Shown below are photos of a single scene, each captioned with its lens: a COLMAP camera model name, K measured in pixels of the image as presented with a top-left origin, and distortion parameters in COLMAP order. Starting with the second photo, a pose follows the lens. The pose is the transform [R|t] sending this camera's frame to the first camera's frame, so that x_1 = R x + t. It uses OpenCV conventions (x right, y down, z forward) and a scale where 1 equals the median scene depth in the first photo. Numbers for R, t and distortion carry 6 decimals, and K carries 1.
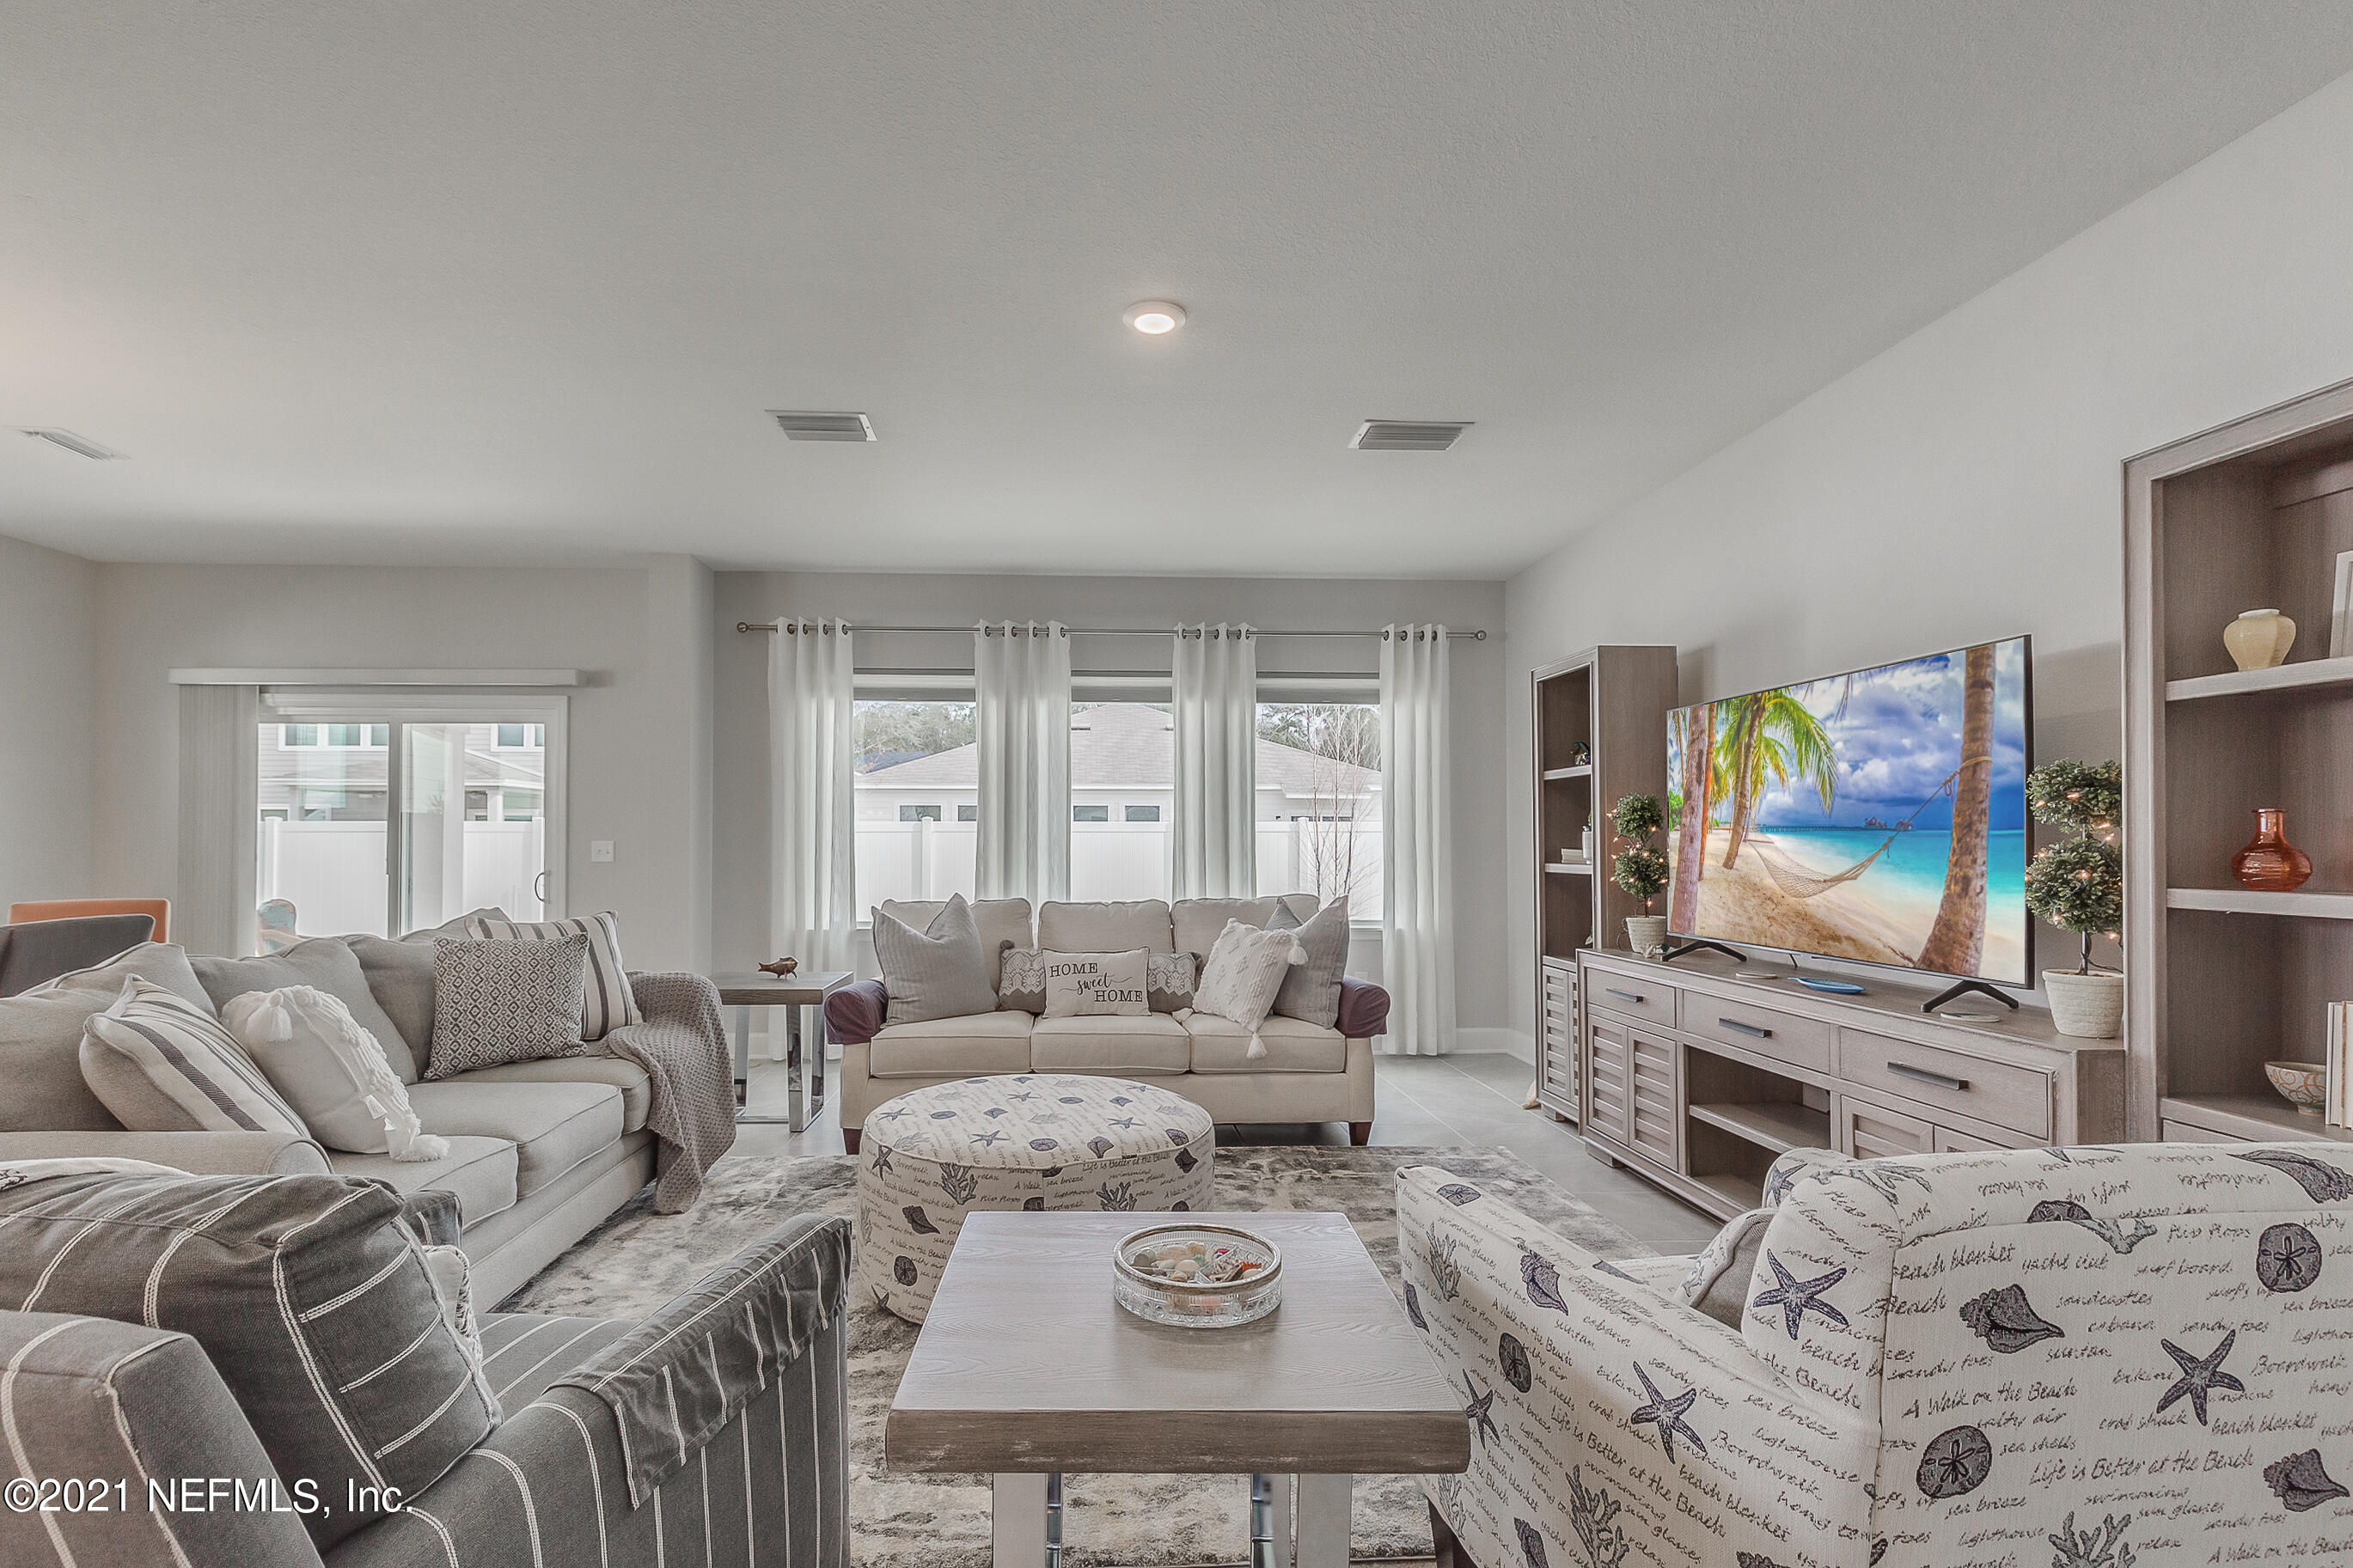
lens RADIAL K [[1071.9, 0, 1141.0], [0, 1071.9, 813.2], [0, 0, 1]] dist [-0.000942, -0.000214]
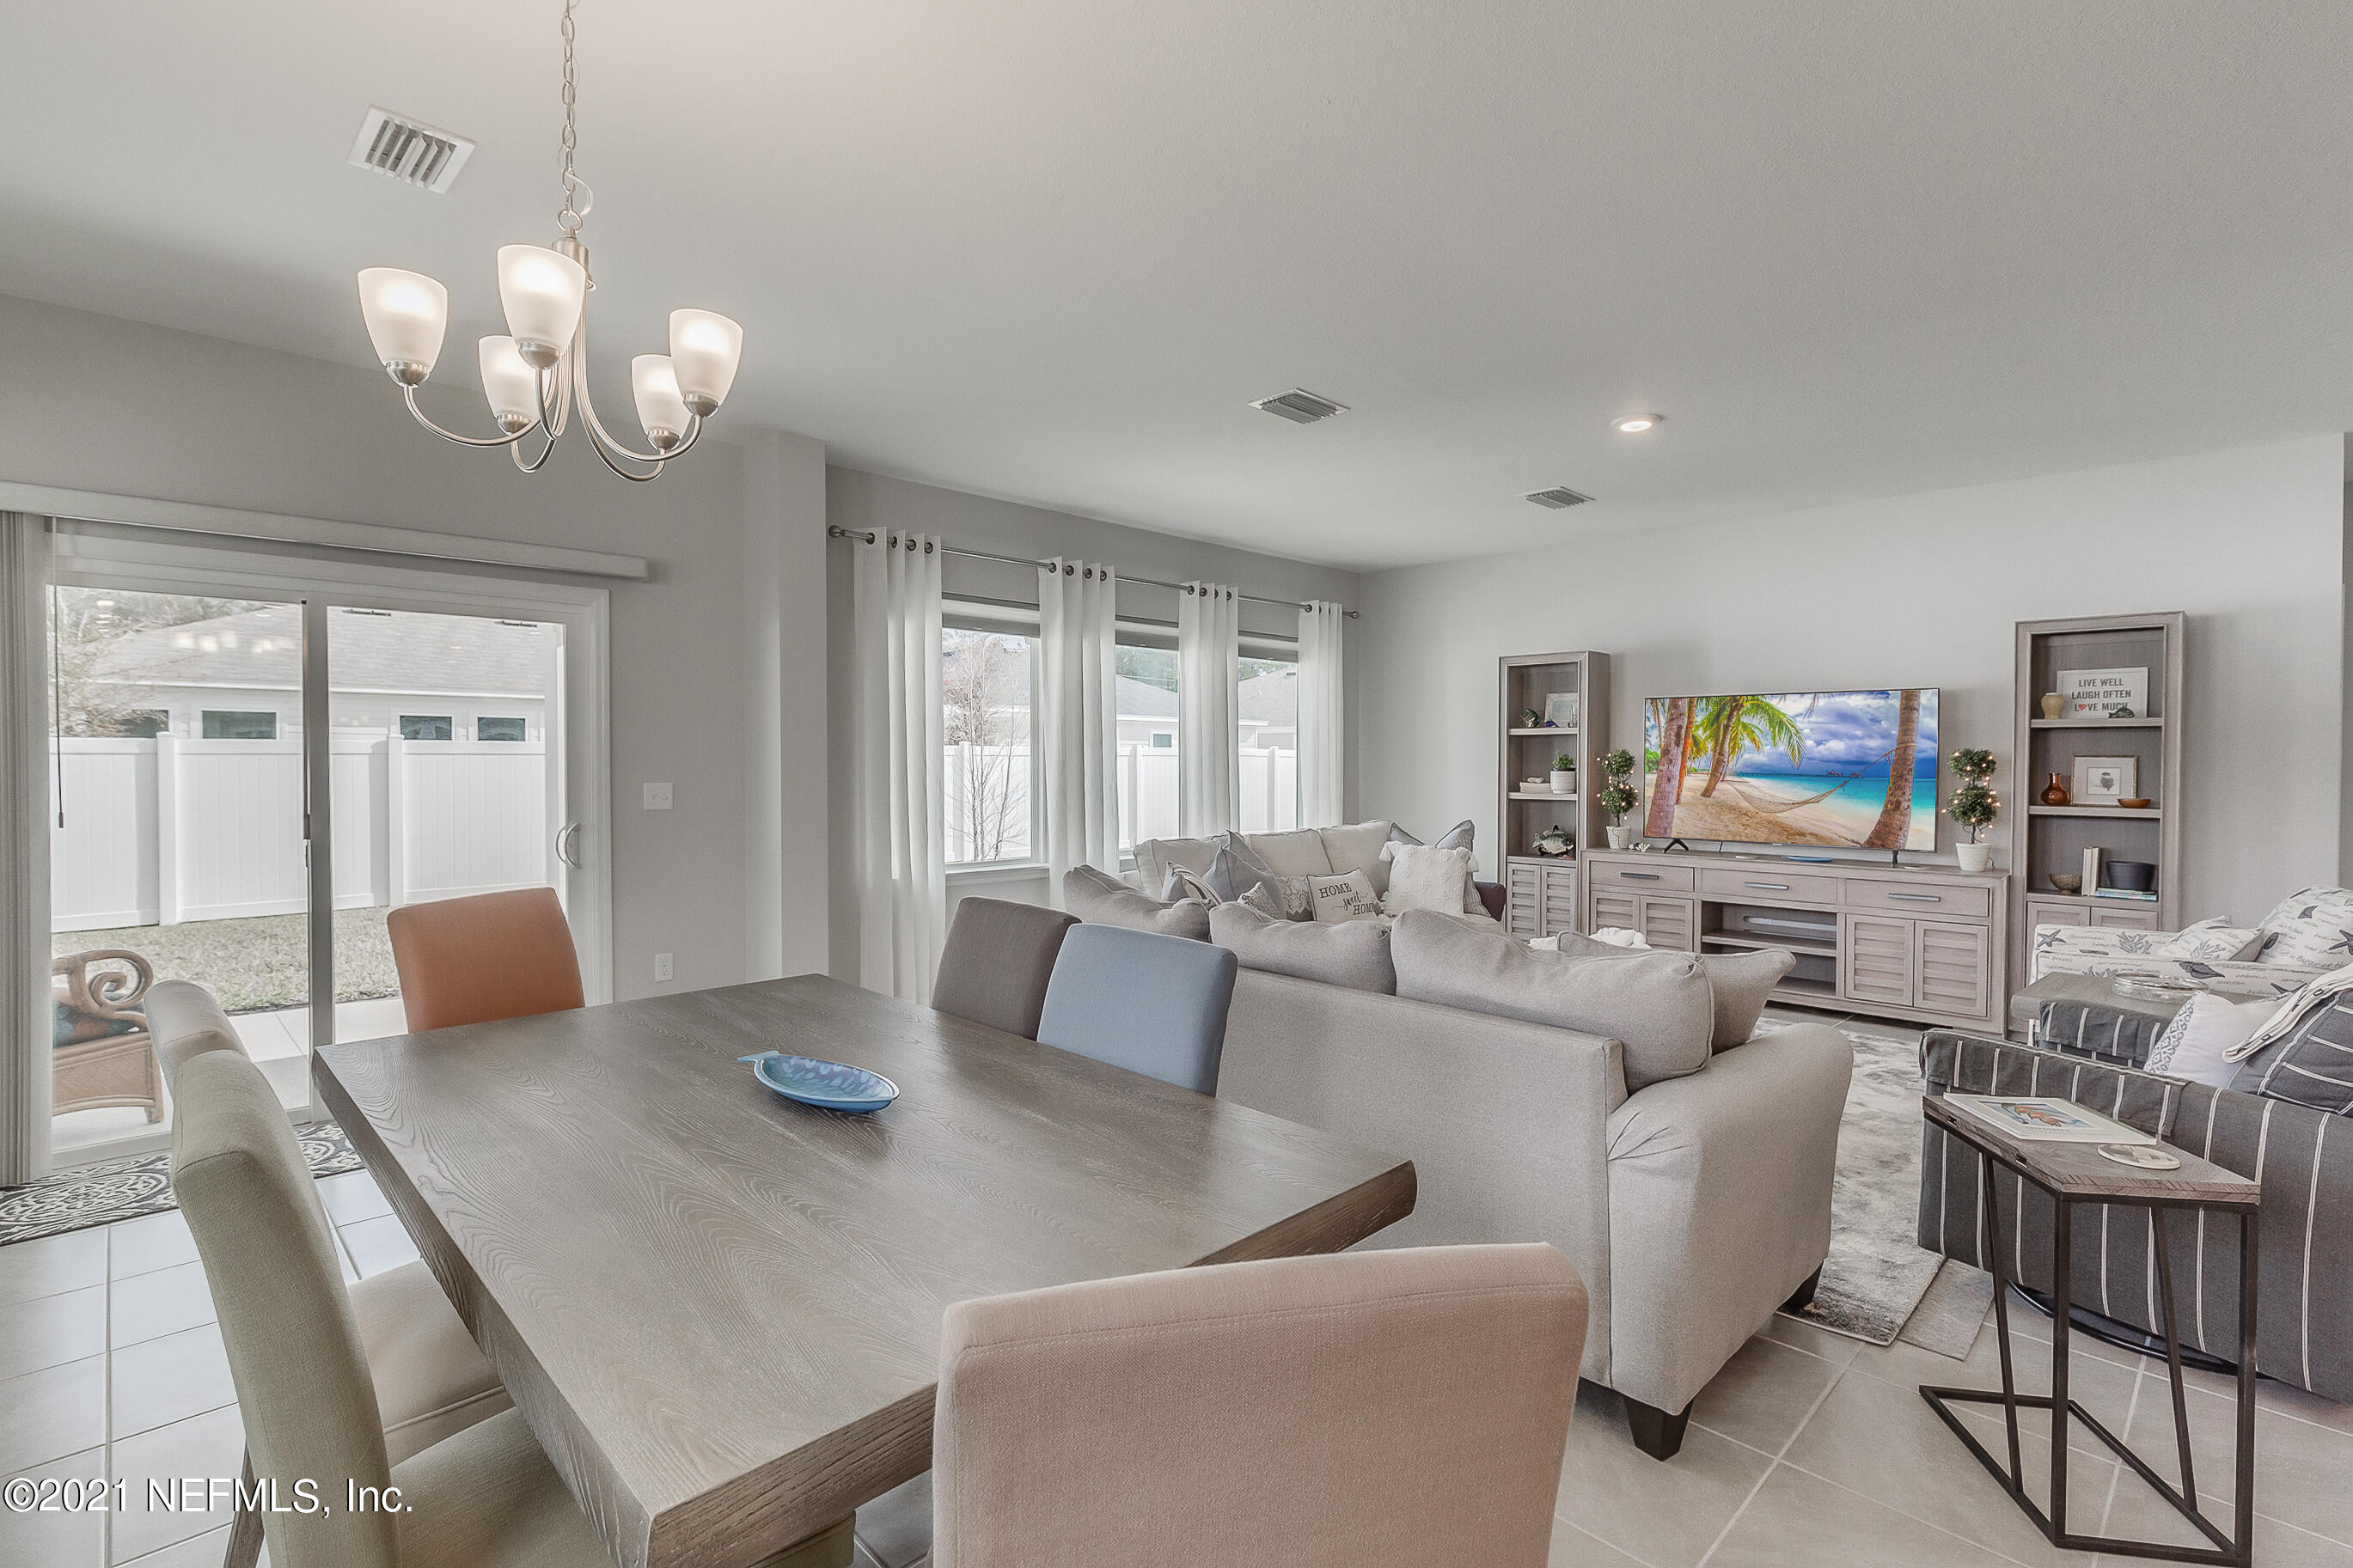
lens RADIAL K [[1101.8, 0, 1196.1], [0, 1101.8, 760.7], [0, 0, 1]] dist [0.006005, 0.000206]
pose [[0.742615, 0.002448, 0.669714, -1.225347], [-0.021365, 0.999571, 0.020037, -0.023774], [-0.669377, -0.029188, 0.742349, 0.244738]]
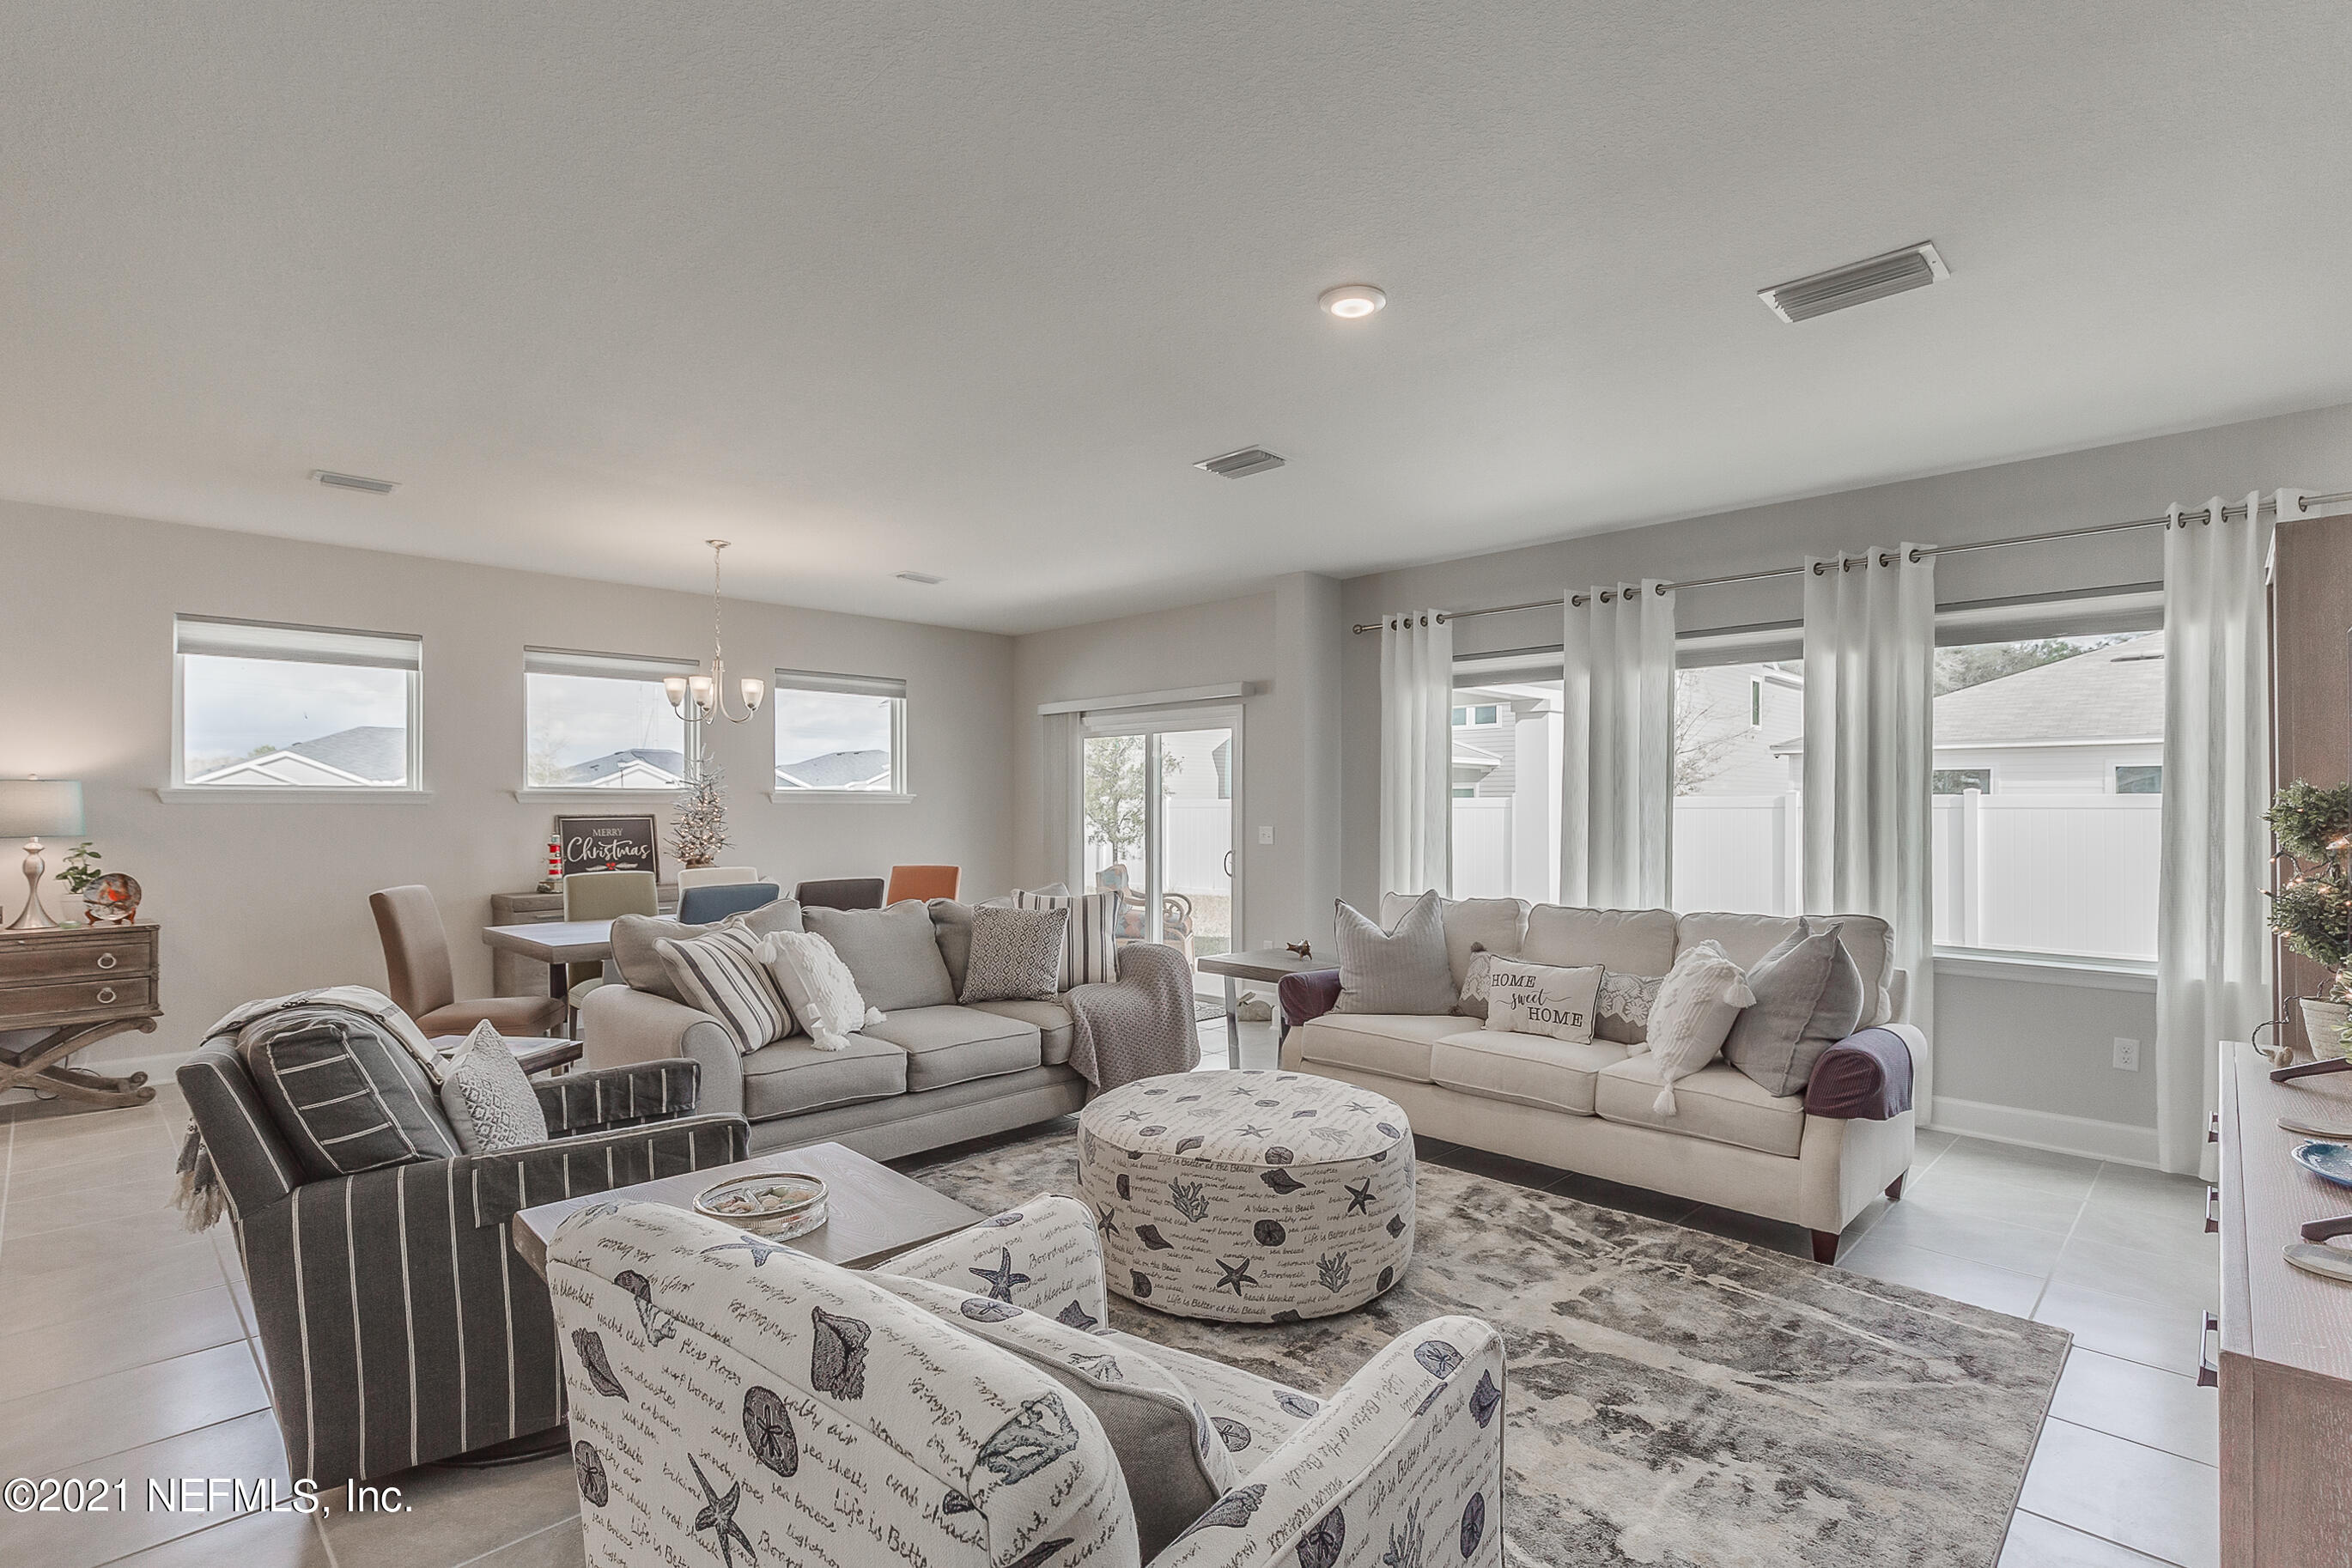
lens RADIAL K [[1120.0, 0, 1184.6], [0, 1120.0, 801.4], [0, 0, 1]] dist [0.003909, 0.000641]
pose [[0.677379, -0.004199, -0.735623, 0.546295], [0.017761, 0.999786, 0.010648, -0.026525], [0.735420, -0.020278, 0.677308, 0.183605]]
